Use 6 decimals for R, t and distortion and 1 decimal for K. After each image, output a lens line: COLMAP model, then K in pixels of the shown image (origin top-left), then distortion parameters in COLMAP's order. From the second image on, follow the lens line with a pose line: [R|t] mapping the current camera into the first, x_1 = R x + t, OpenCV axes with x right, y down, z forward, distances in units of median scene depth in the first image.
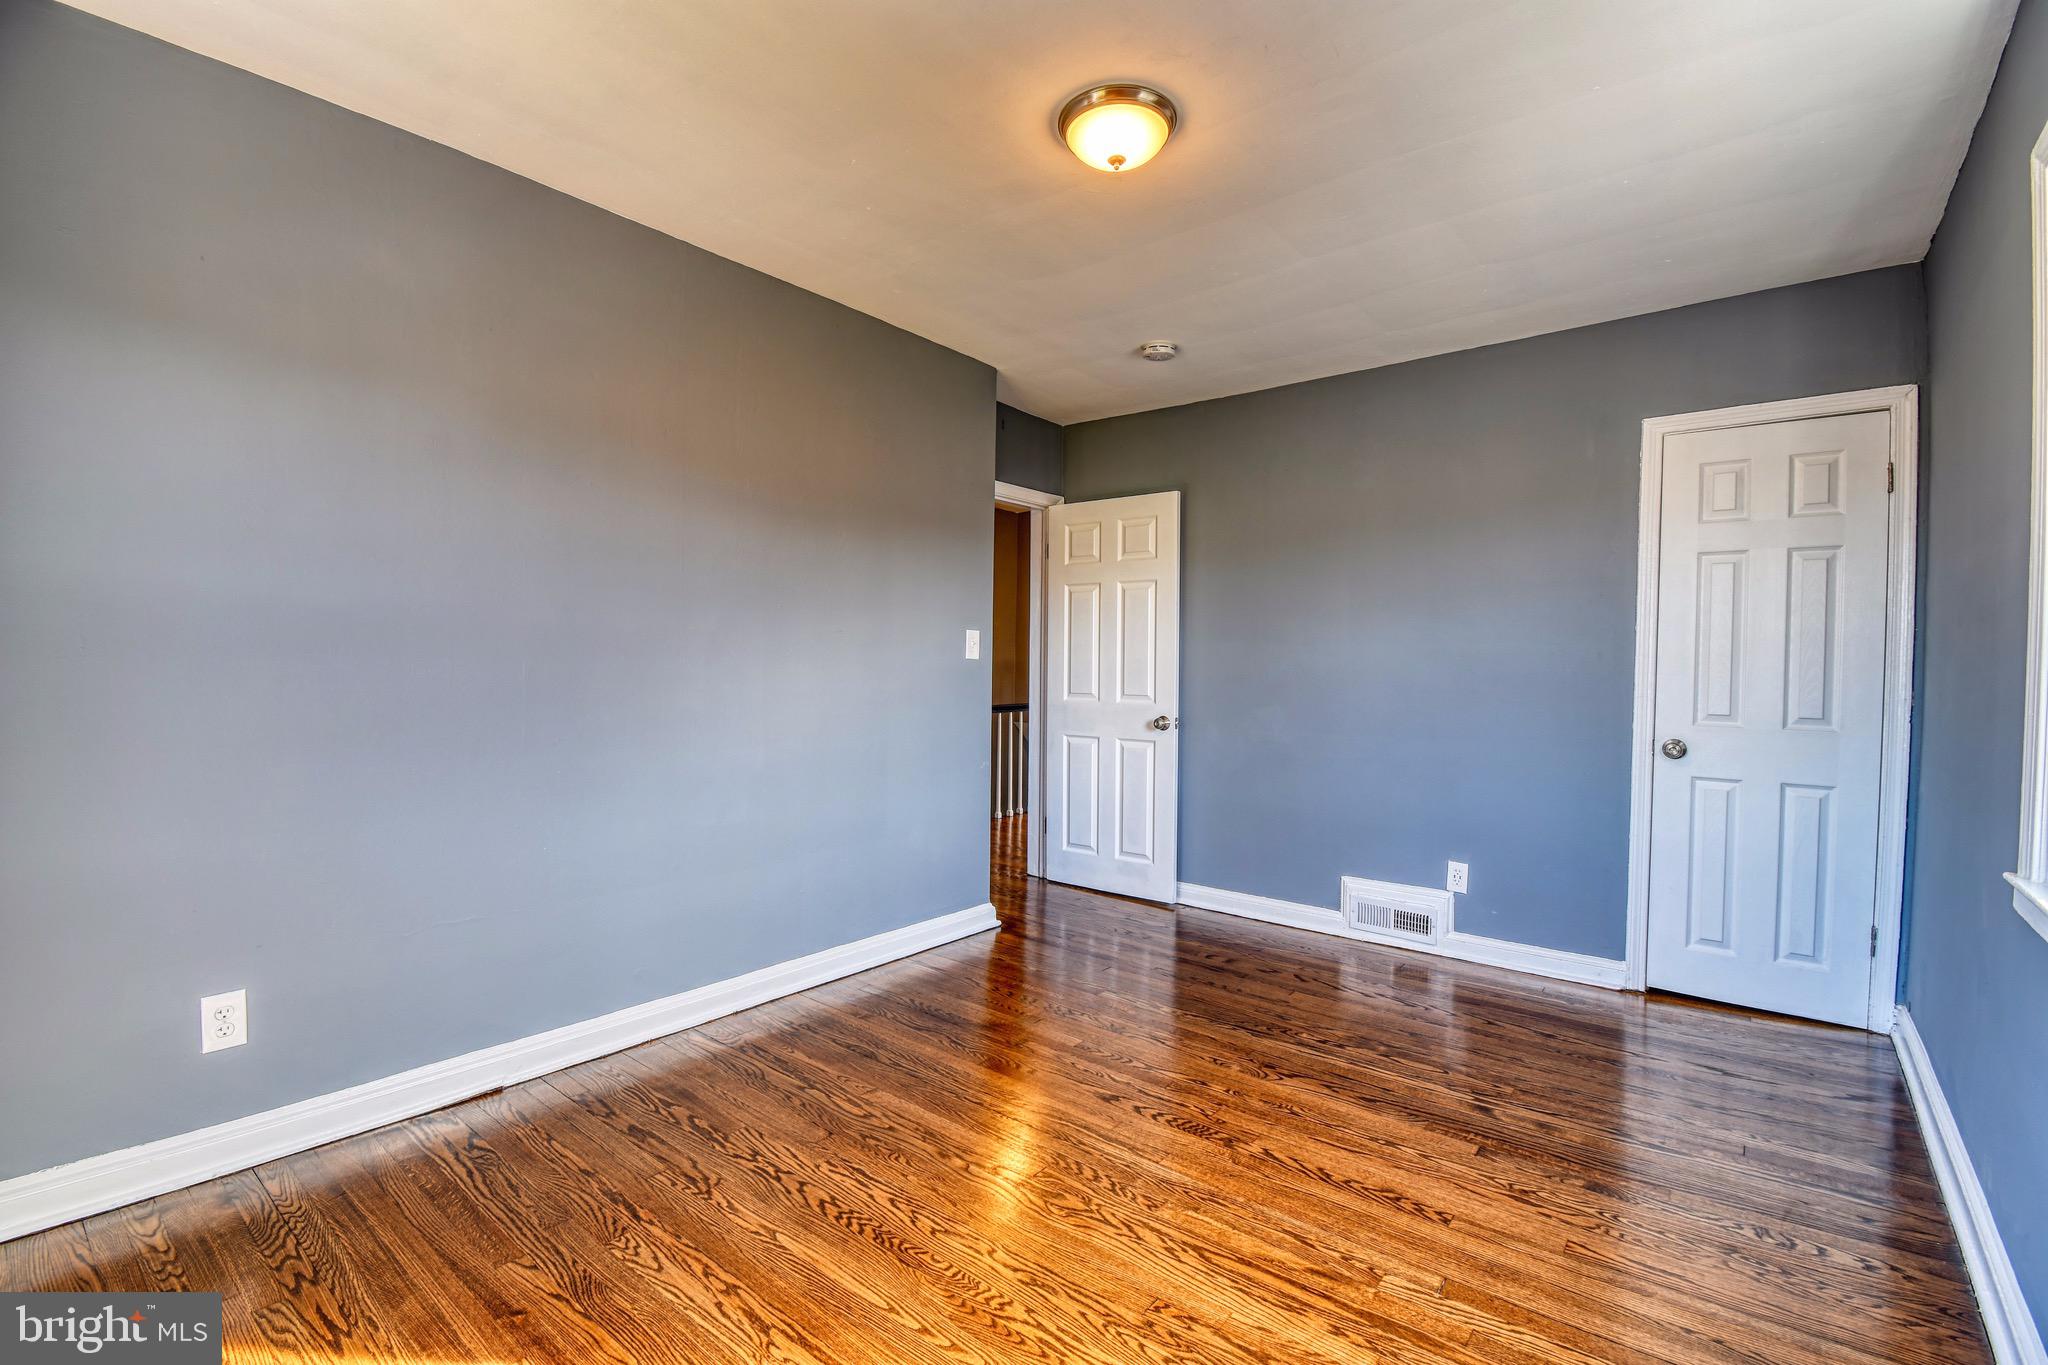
lens RADIAL K [[901.6, 0, 1026.8], [0, 901.6, 677.3], [0, 0, 1]] dist [0.020797, -0.026216]
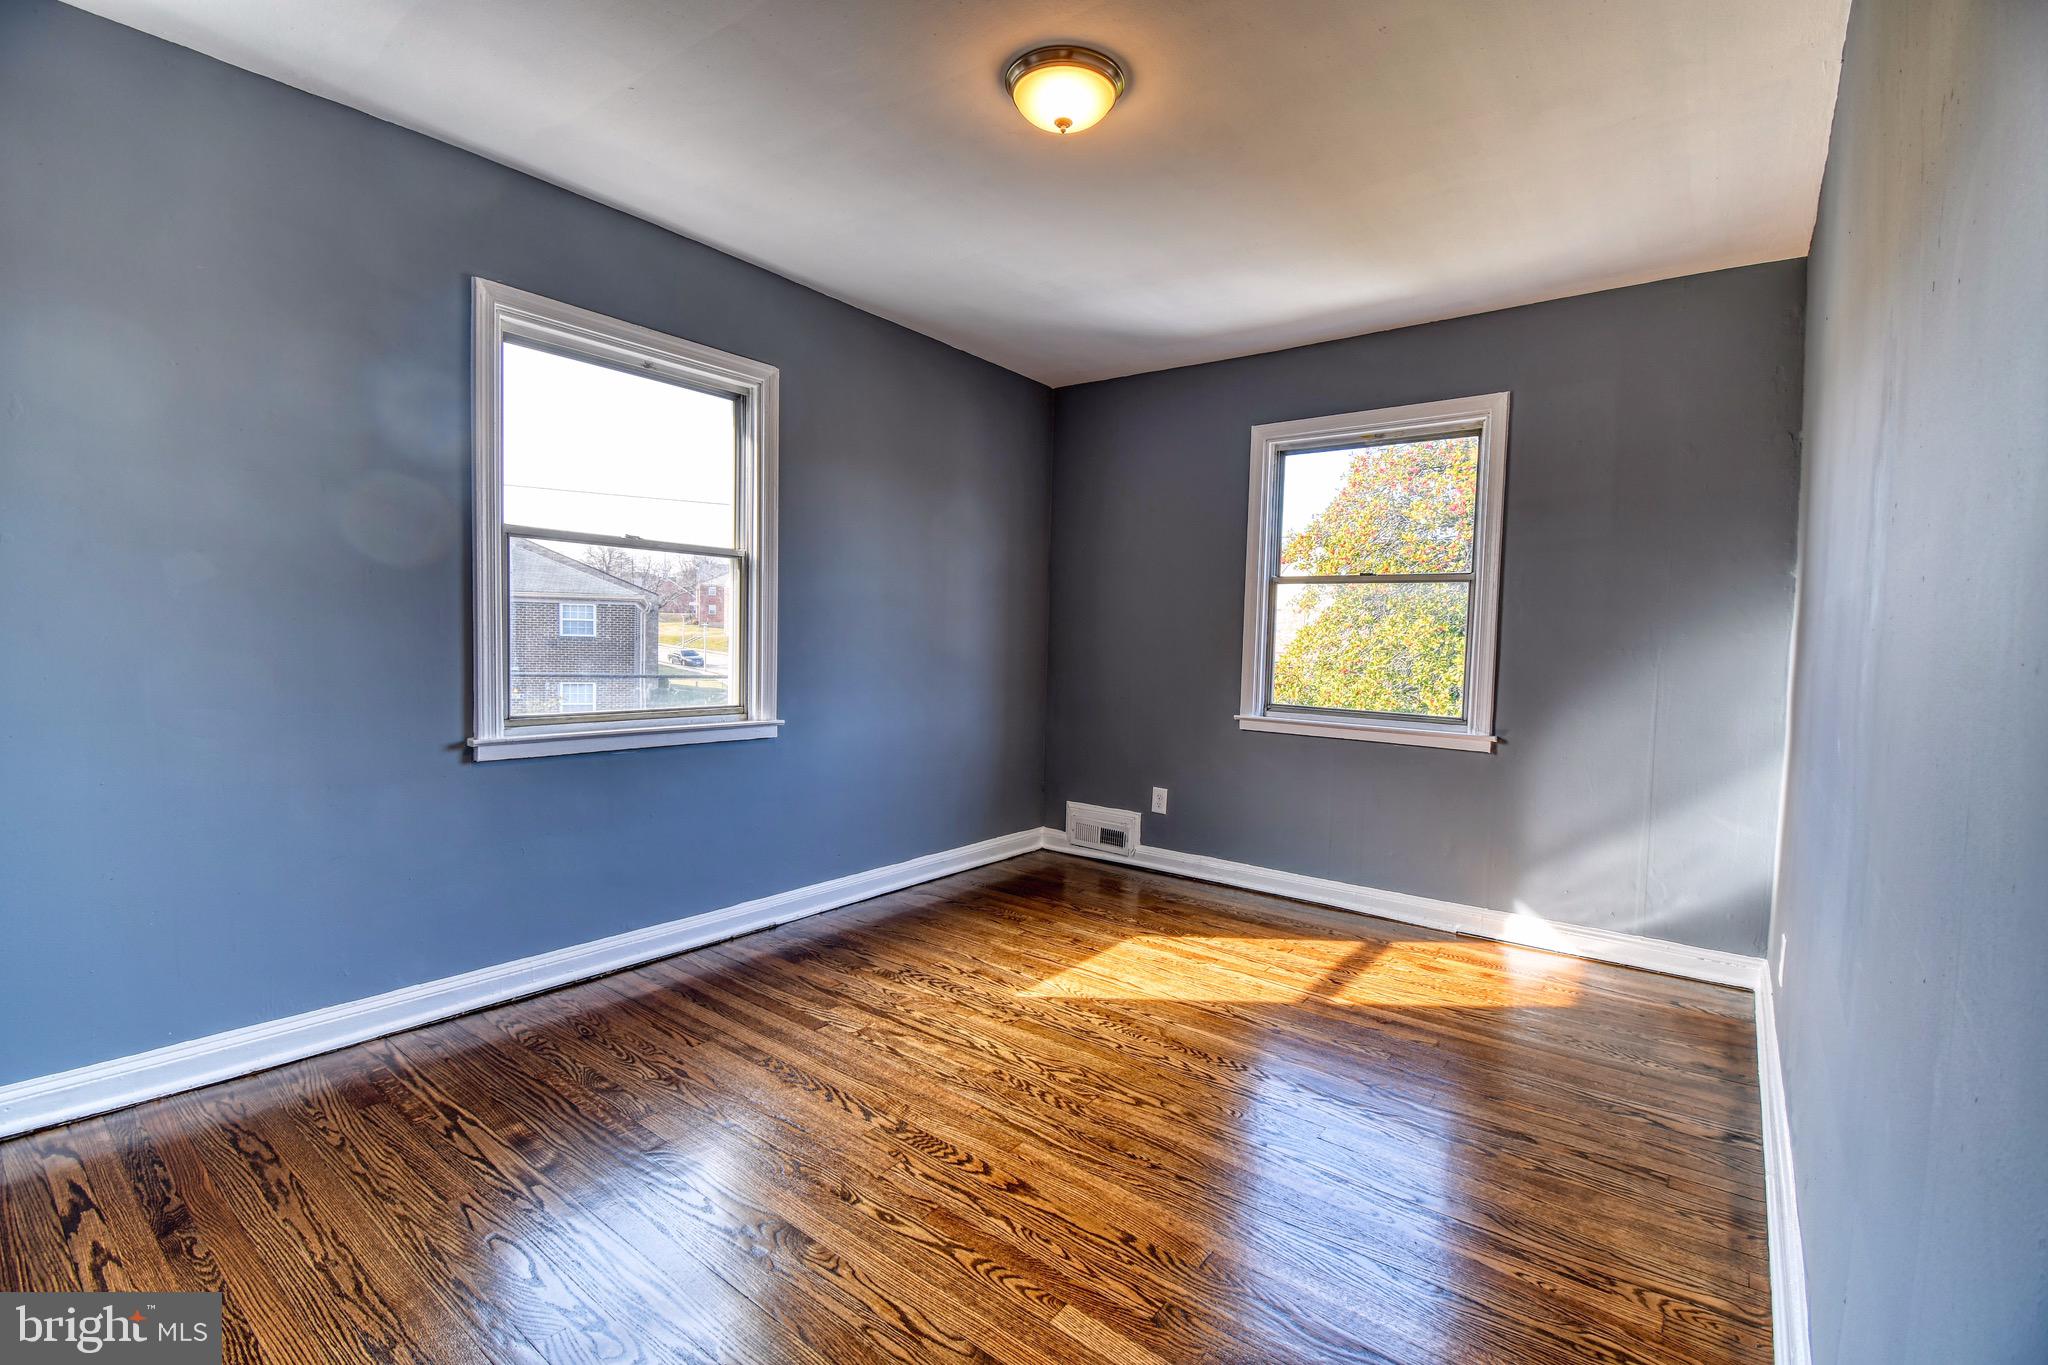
lens RADIAL K [[941.2, 0, 1004.5], [0, 941.2, 683.6], [0, 0, 1]] dist [0.019543, -0.000073]
pose [[-0.999229, -0.039182, -0.002348, 0.142627], [-0.039252, 0.997254, 0.062800, -0.018638], [-0.000119, 0.062844, -0.998023, 2.078781]]
